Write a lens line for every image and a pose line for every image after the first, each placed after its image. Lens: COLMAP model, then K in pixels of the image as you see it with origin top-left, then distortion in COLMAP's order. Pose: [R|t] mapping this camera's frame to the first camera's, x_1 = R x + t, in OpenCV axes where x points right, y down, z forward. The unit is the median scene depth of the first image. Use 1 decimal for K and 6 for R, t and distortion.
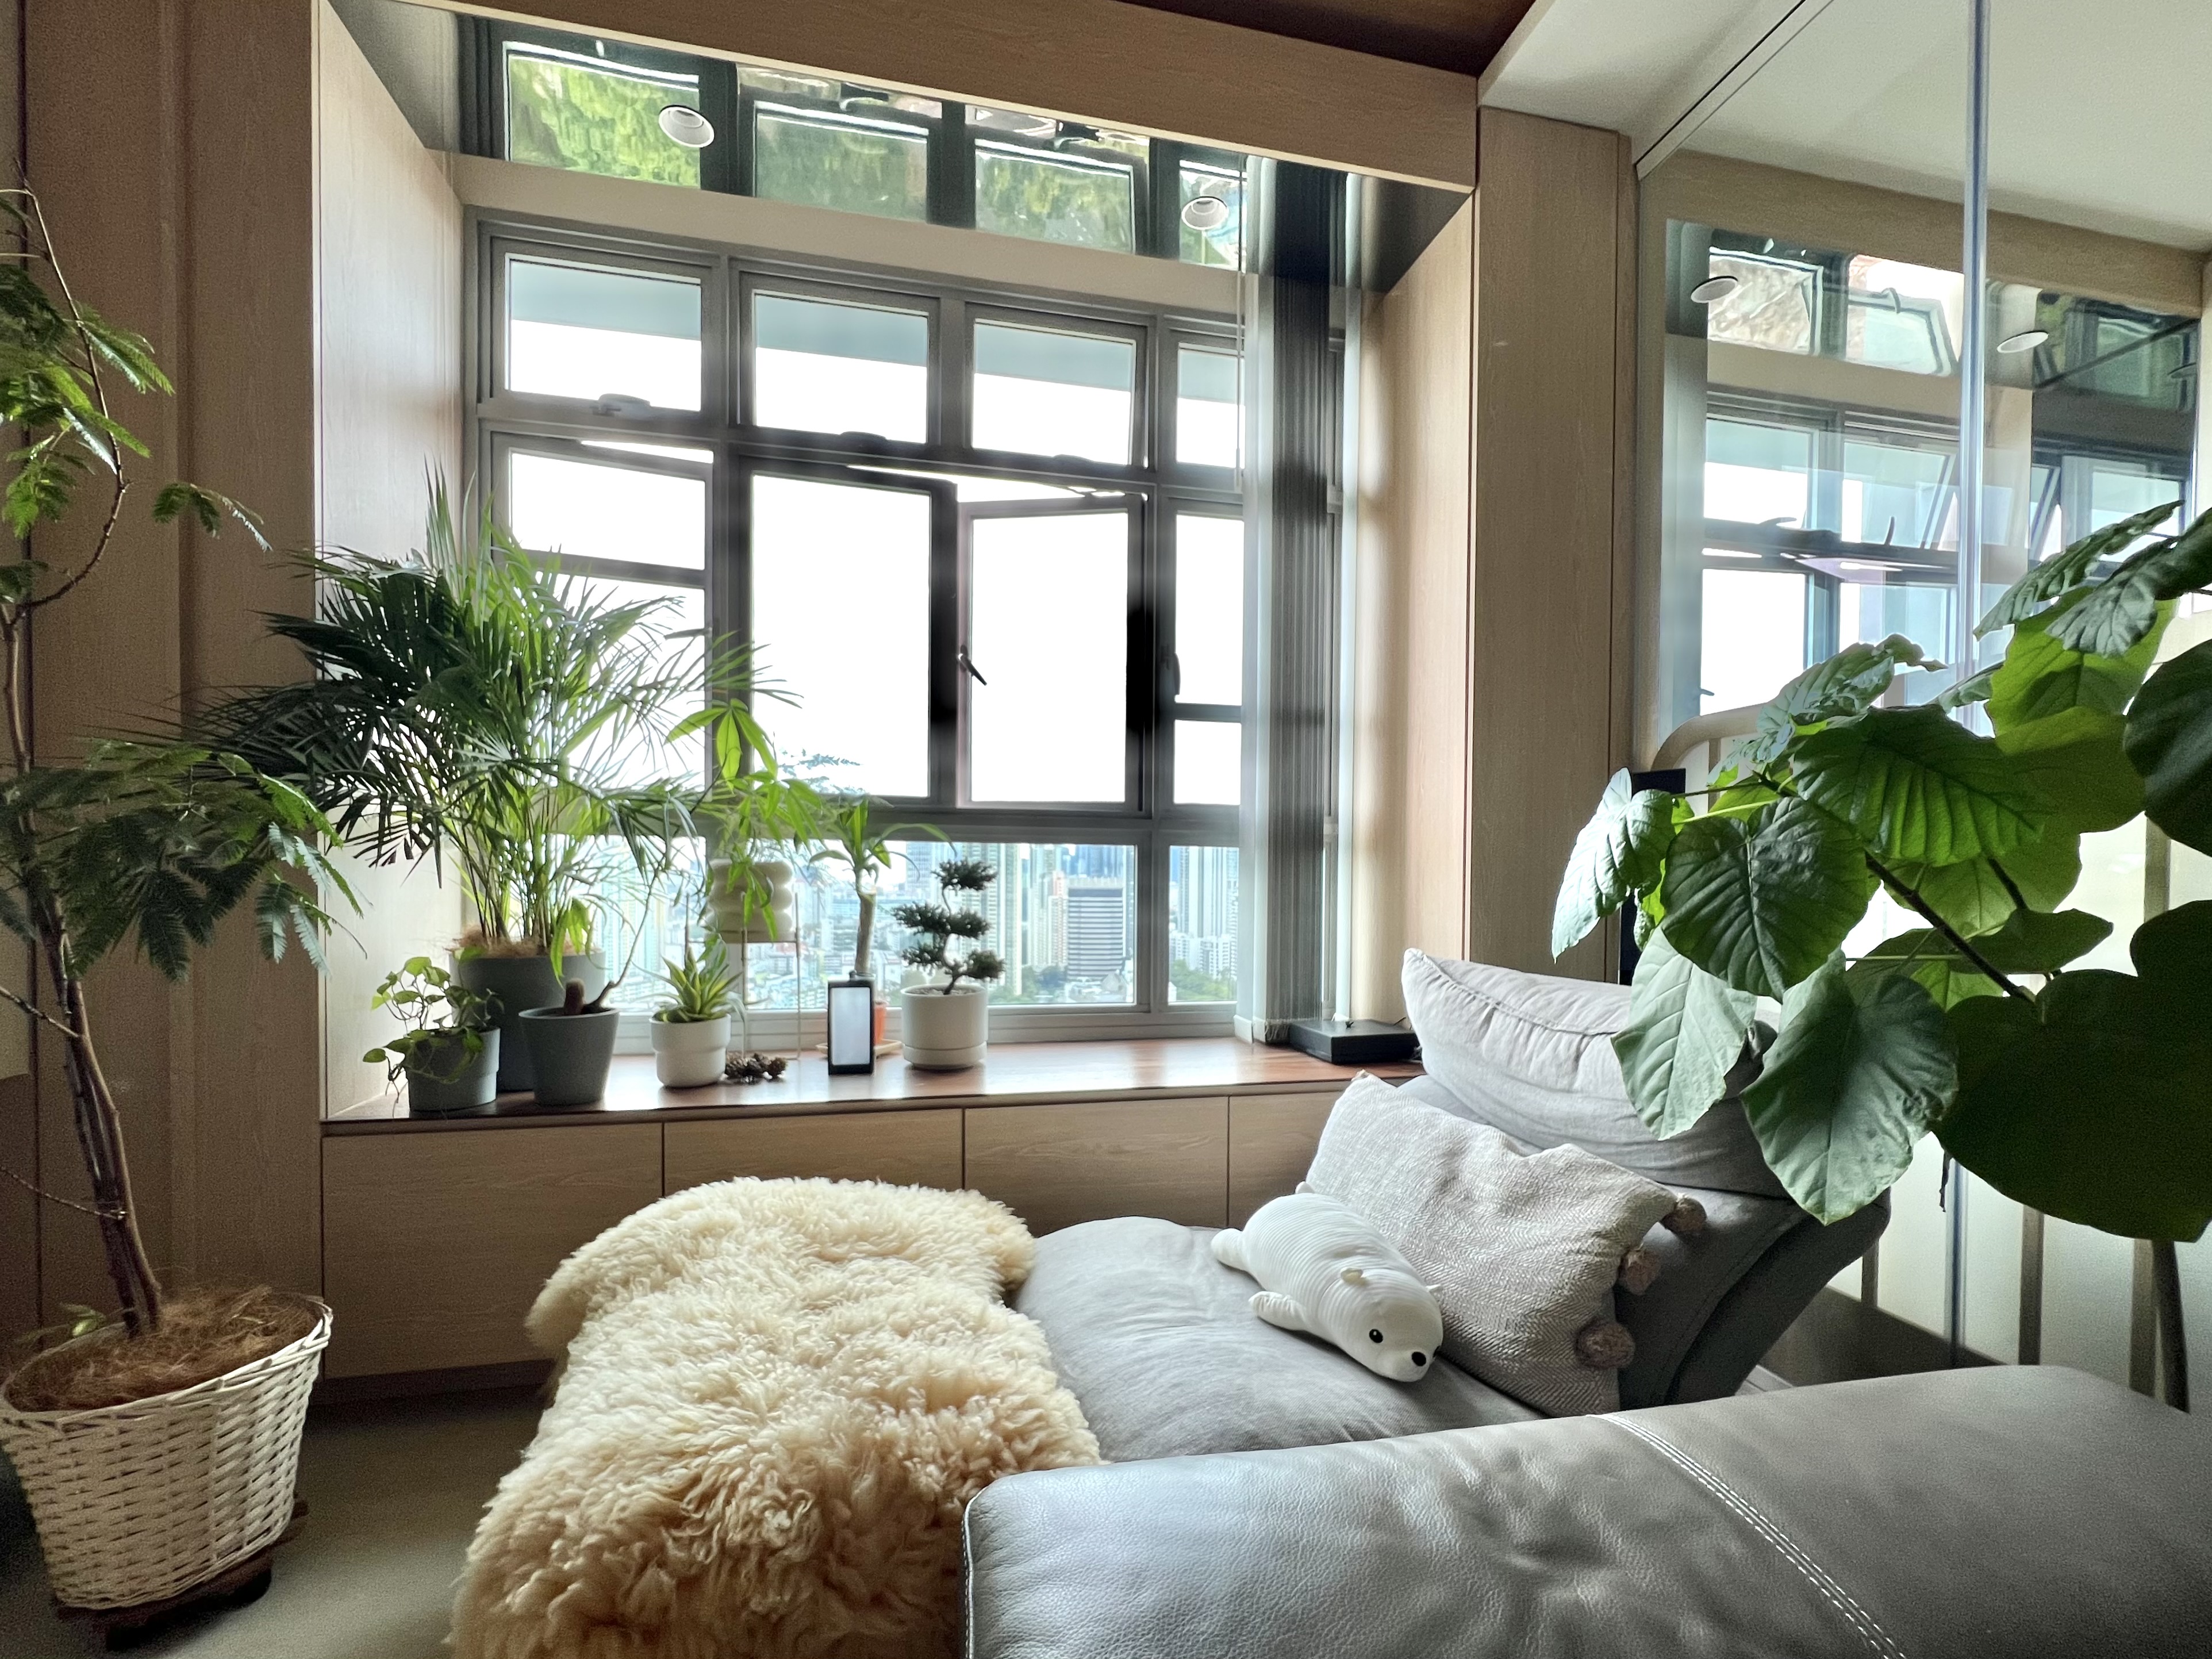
lens RADIAL K [[966.9, 0, 1092.1], [0, 966.9, 887.8], [0, 0, 1]] dist [-0.000278, 0.000137]
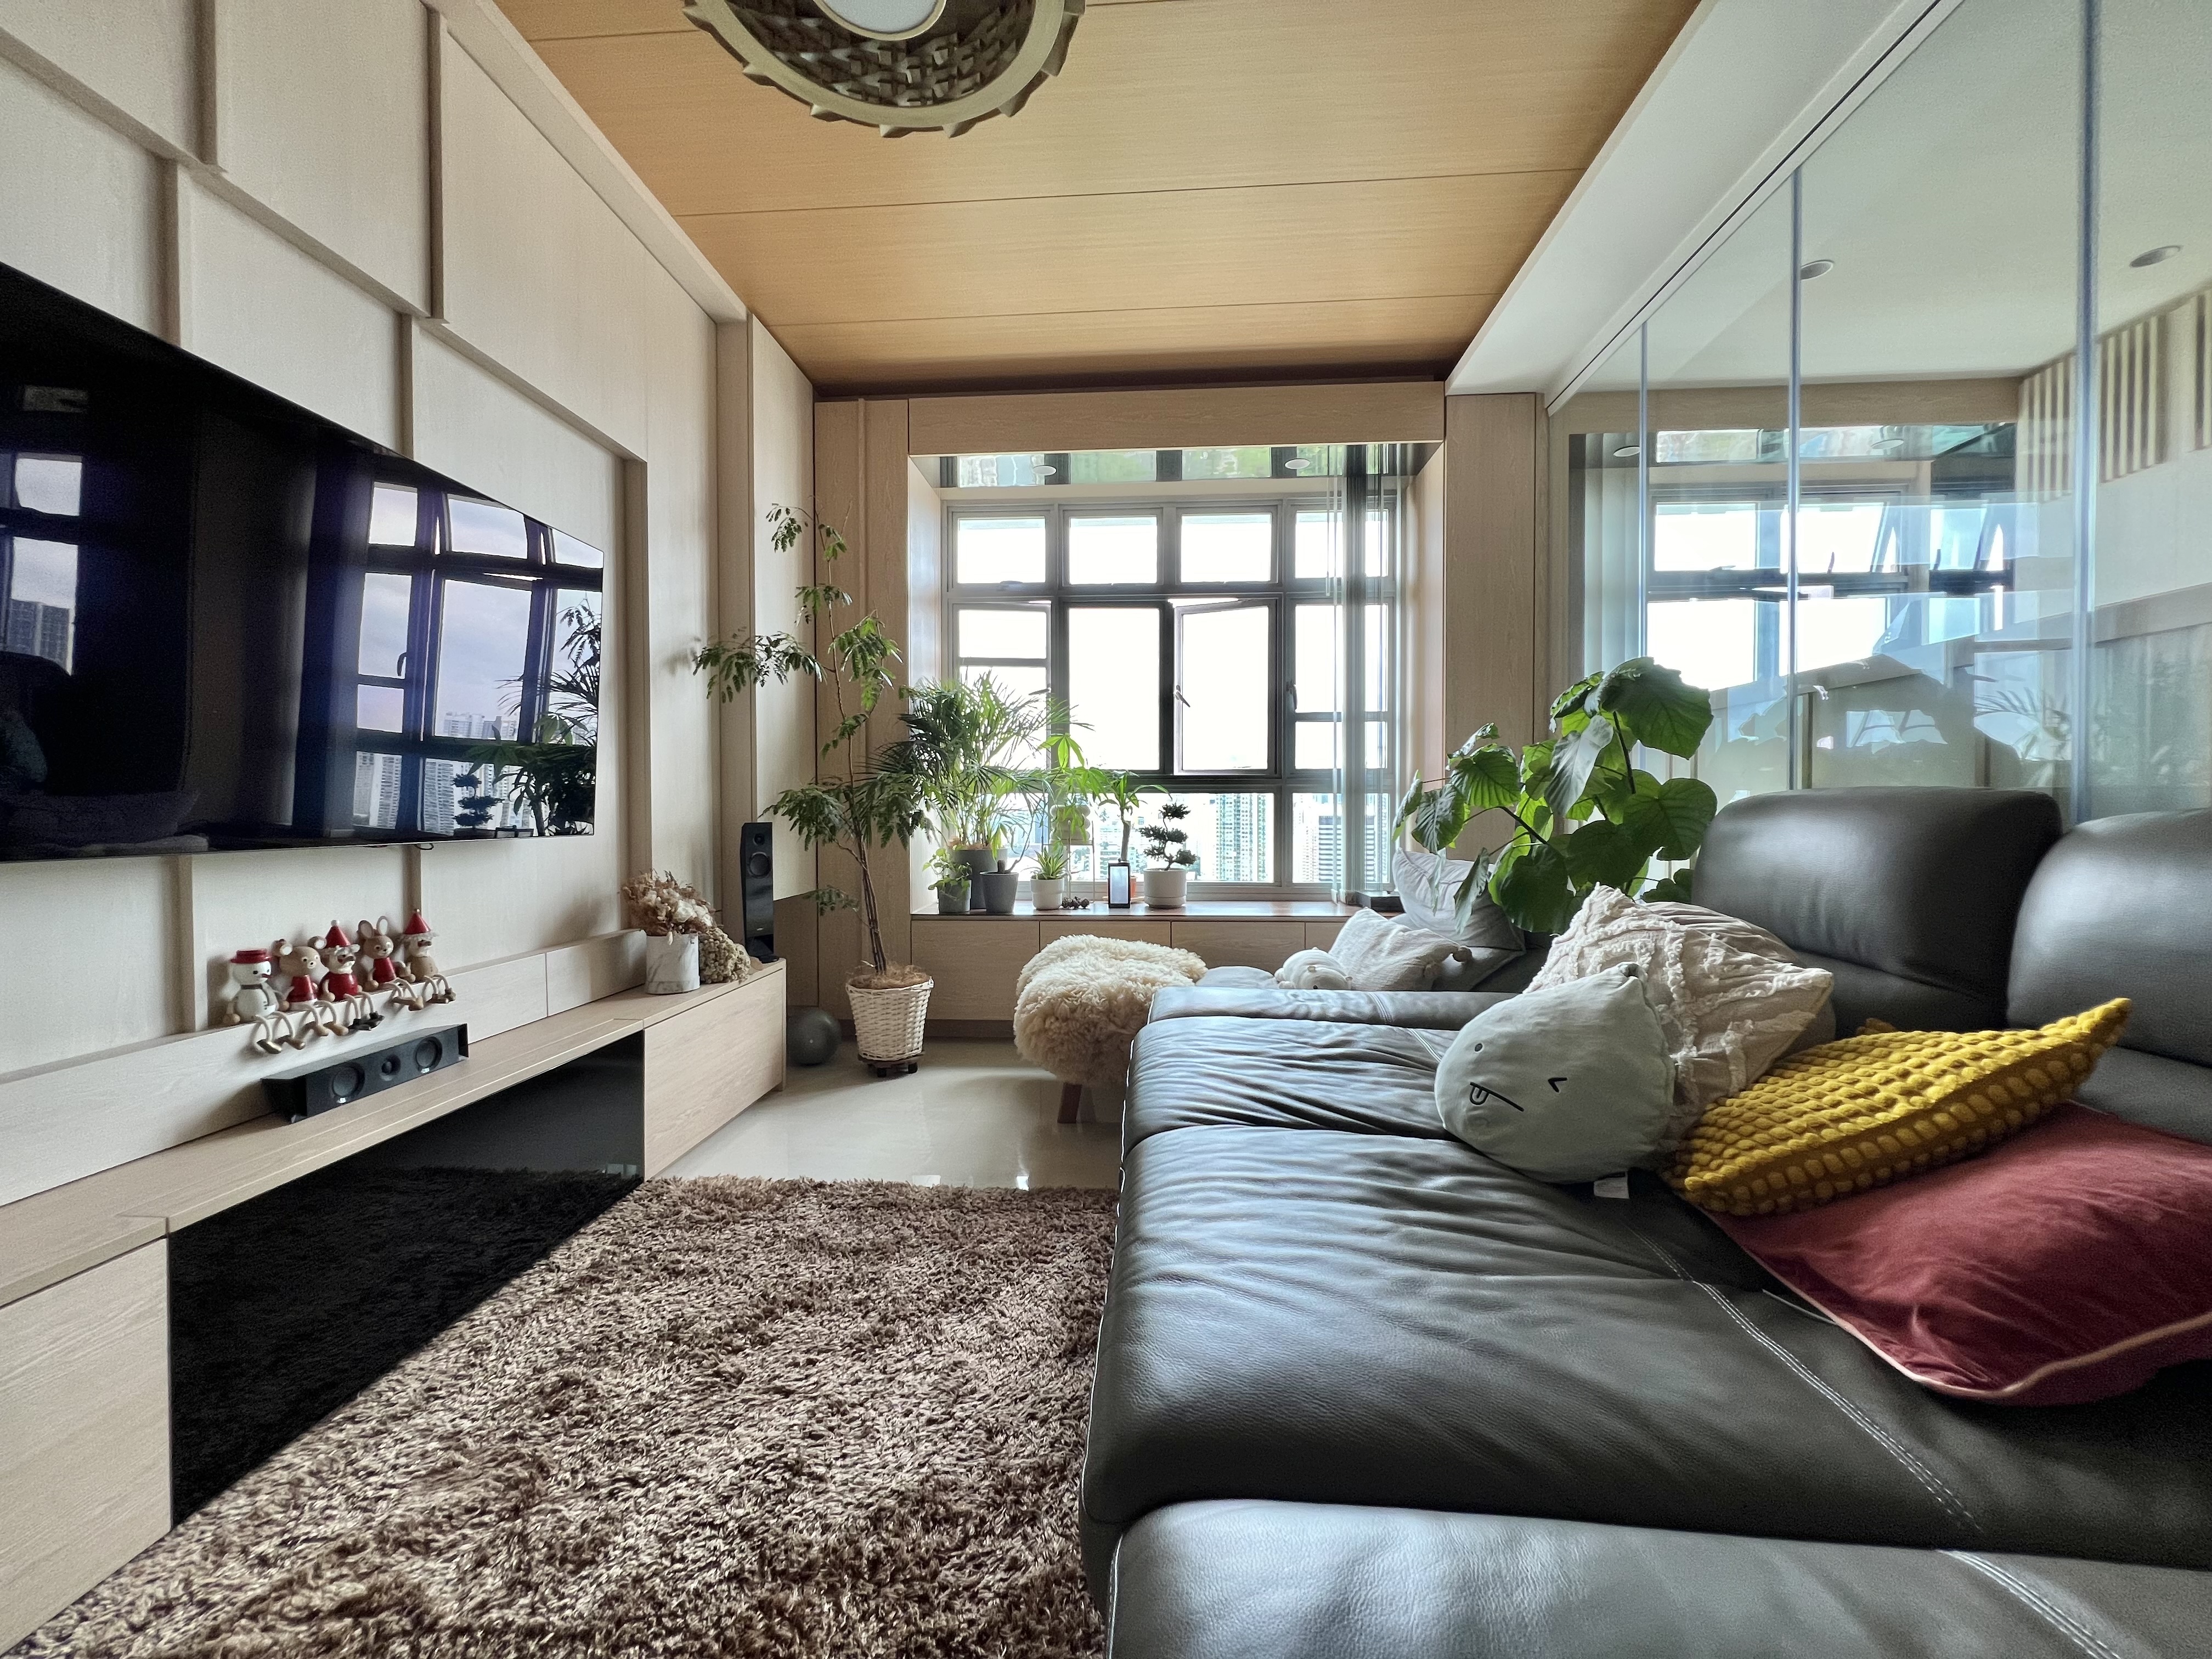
lens RADIAL K [[893.1, 0, 1100.5], [0, 893.1, 818.9], [0, 0, 1]] dist [-0.000376, -0.000031]
pose [[0.963274, -0.006465, -0.268443, 0.203278], [0.007644, 0.999965, 0.003349, -0.004158], [0.268412, -0.005278, 0.963290, -0.766754]]
